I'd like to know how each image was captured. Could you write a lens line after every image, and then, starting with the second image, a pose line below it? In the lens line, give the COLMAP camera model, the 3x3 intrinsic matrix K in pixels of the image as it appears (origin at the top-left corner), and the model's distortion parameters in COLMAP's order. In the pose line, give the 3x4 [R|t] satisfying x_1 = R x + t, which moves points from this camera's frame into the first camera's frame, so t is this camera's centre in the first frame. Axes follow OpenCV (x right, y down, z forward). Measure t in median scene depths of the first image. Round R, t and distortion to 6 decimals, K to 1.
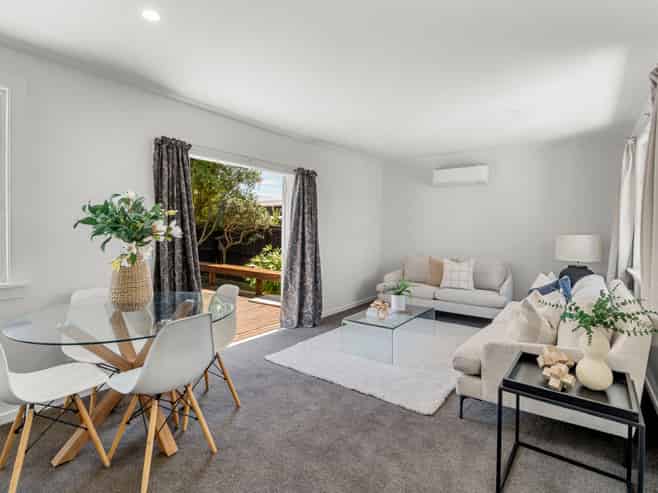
lens RADIAL K [[333.8, 0, 329.0], [0, 333.8, 246.5], [0, 0, 1]] dist [-0.000415, 0.000084]
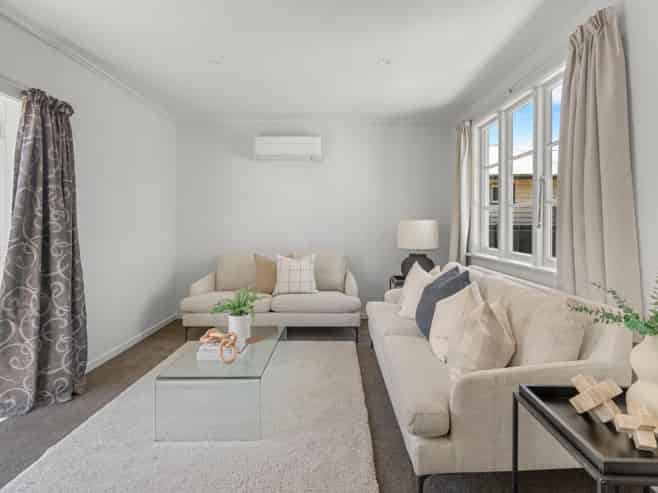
lens RADIAL K [[380.0, 0, 328.6], [0, 380.0, 232.0], [0, 0, 1]] dist [0.001840, 0.002180]
pose [[0.803738, -0.021582, 0.594592, -0.074731], [0.038788, 0.999117, -0.016166, 0.004409], [-0.593718, 0.036057, 0.803865, 0.273046]]
